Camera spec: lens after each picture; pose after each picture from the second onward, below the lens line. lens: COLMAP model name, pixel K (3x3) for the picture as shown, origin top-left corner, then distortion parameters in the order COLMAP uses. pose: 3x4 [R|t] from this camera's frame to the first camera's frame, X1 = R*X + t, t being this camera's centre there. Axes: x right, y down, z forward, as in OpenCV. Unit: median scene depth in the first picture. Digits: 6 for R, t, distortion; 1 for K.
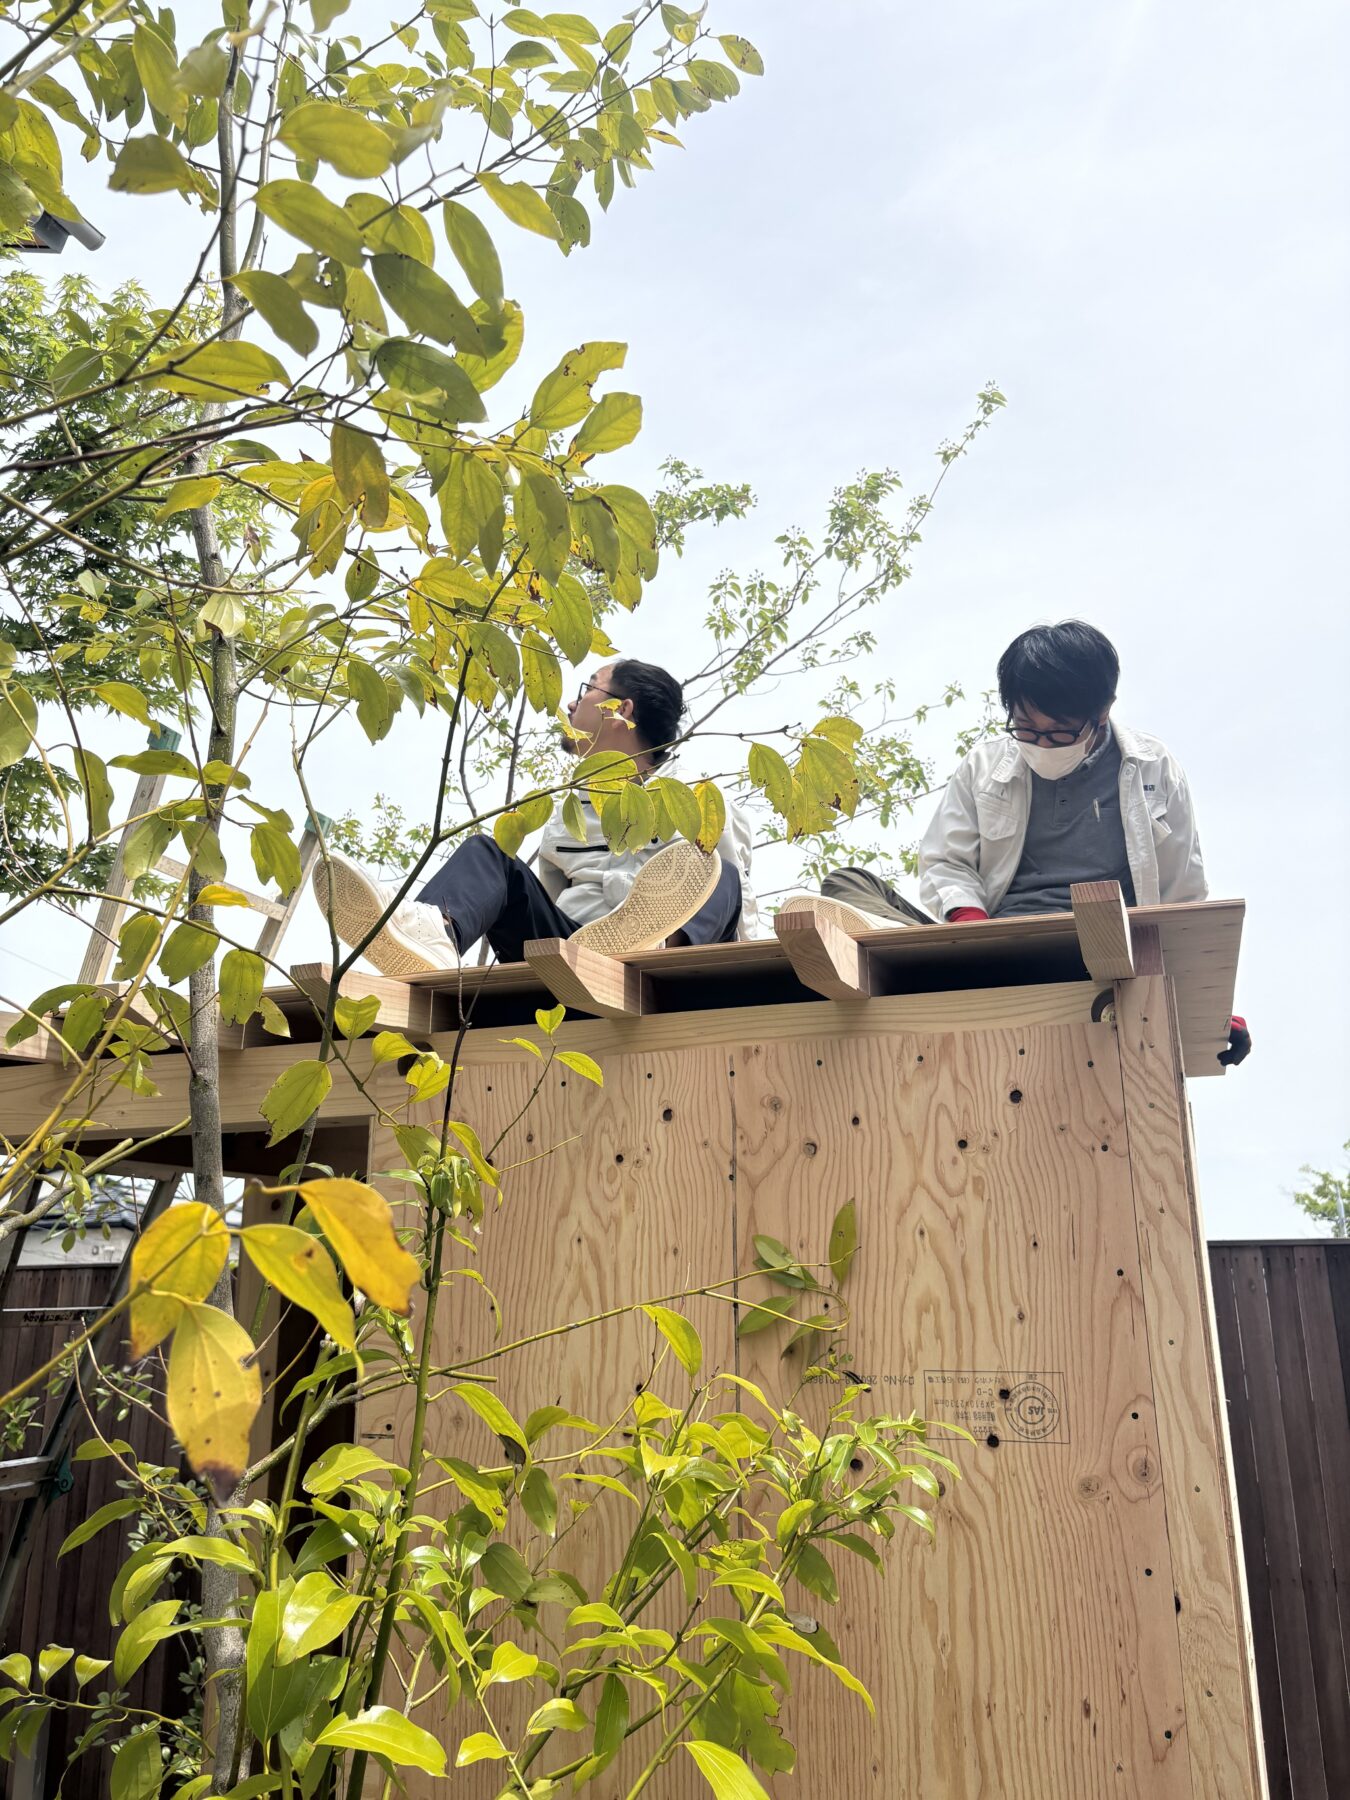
lens RADIAL K [[1360.0, 0, 670.2], [0, 1360.0, 911.1], [0, 0, 1]] dist [-0.003854, -0.001316]
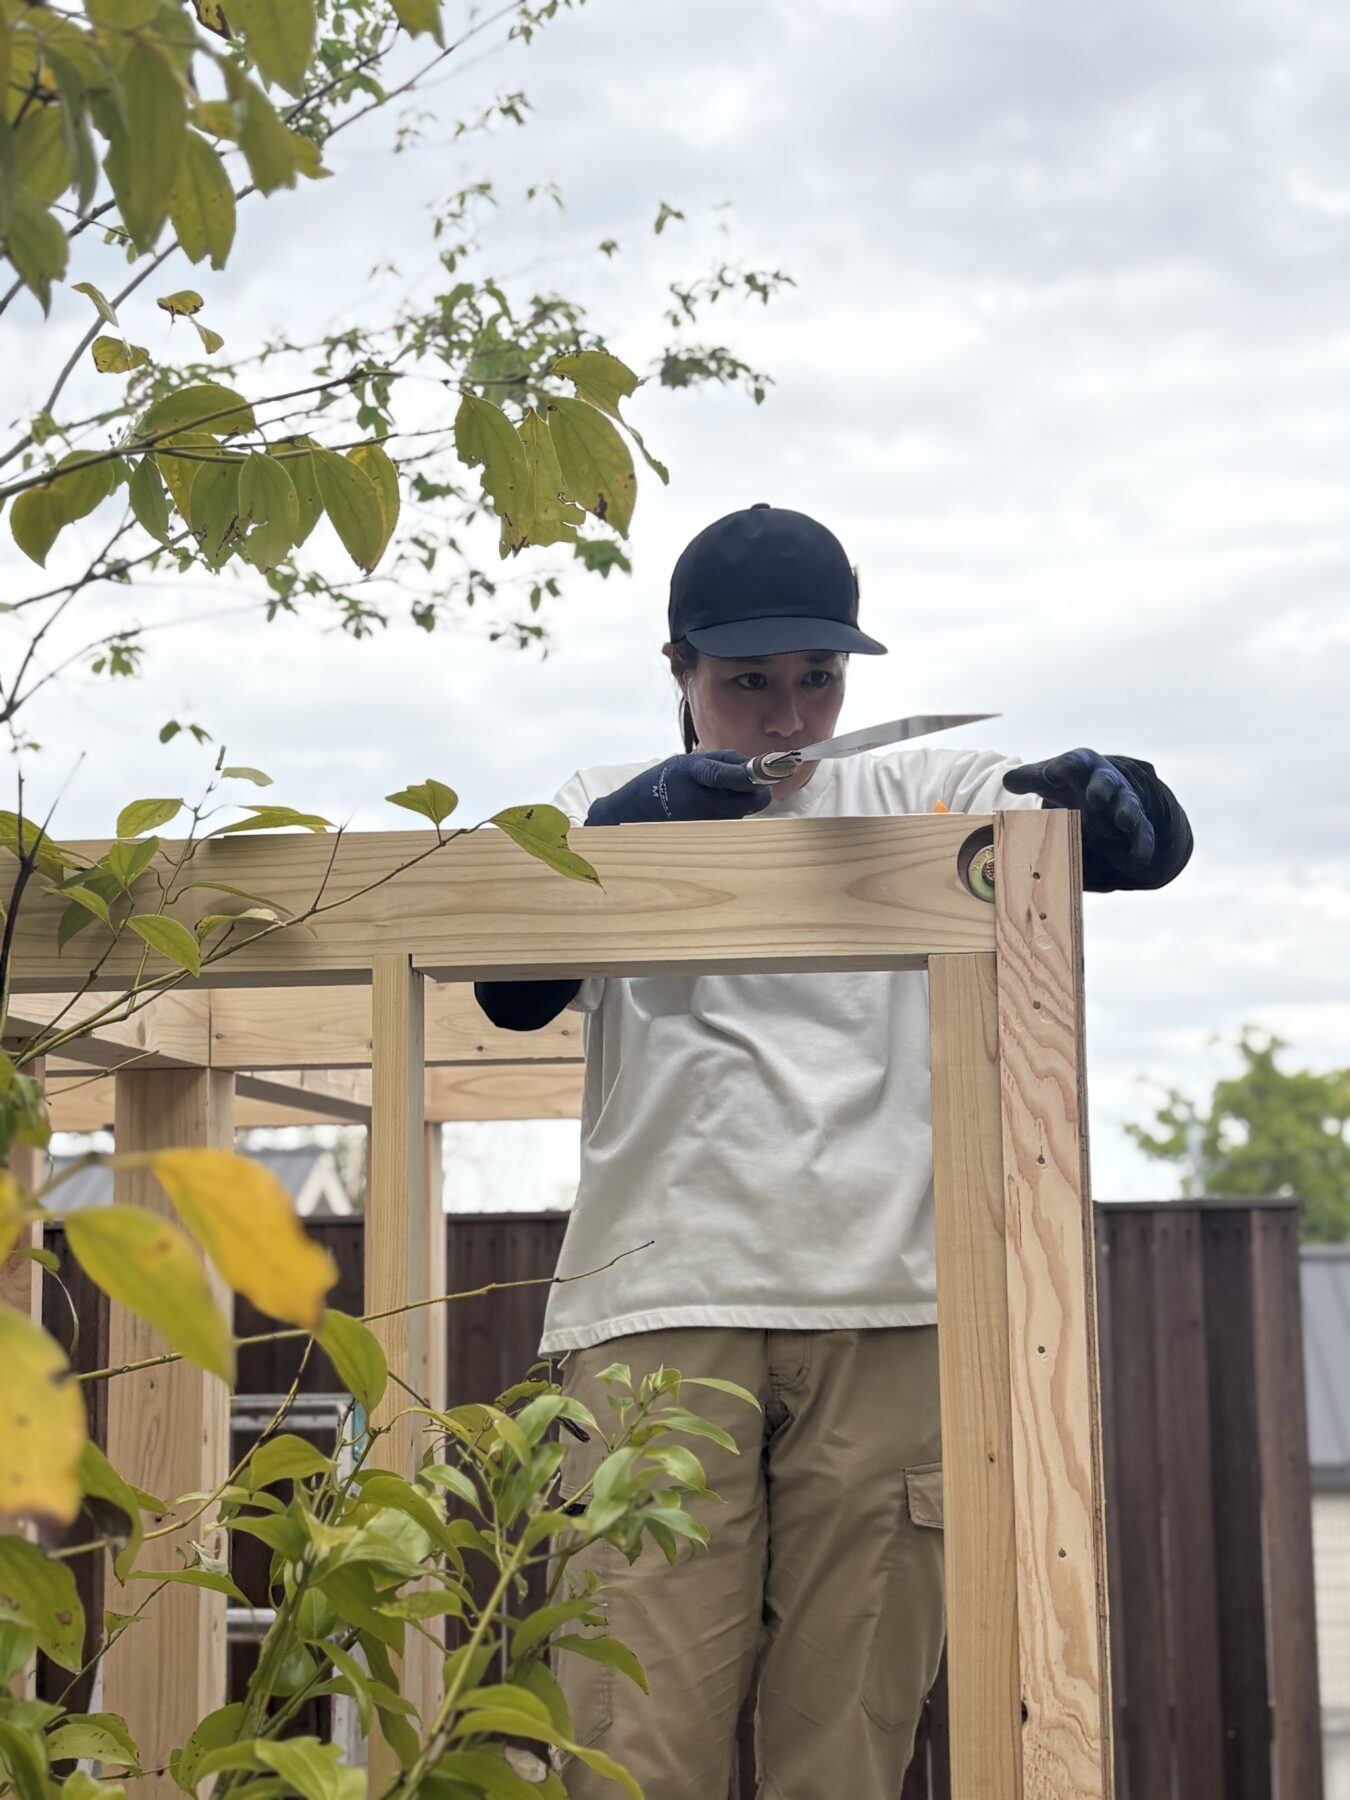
lens RADIAL K [[2630.3, 0, 676.9], [0, 2630.3, 896.5], [0, 0, 1]] dist [0.019054, 0.000000]
pose [[0.966521, 0.040114, 0.253431, -0.147705], [-0.071788, 0.990534, 0.116996, -0.048530], [-0.246339, -0.131272, 0.960252, -0.190431]]
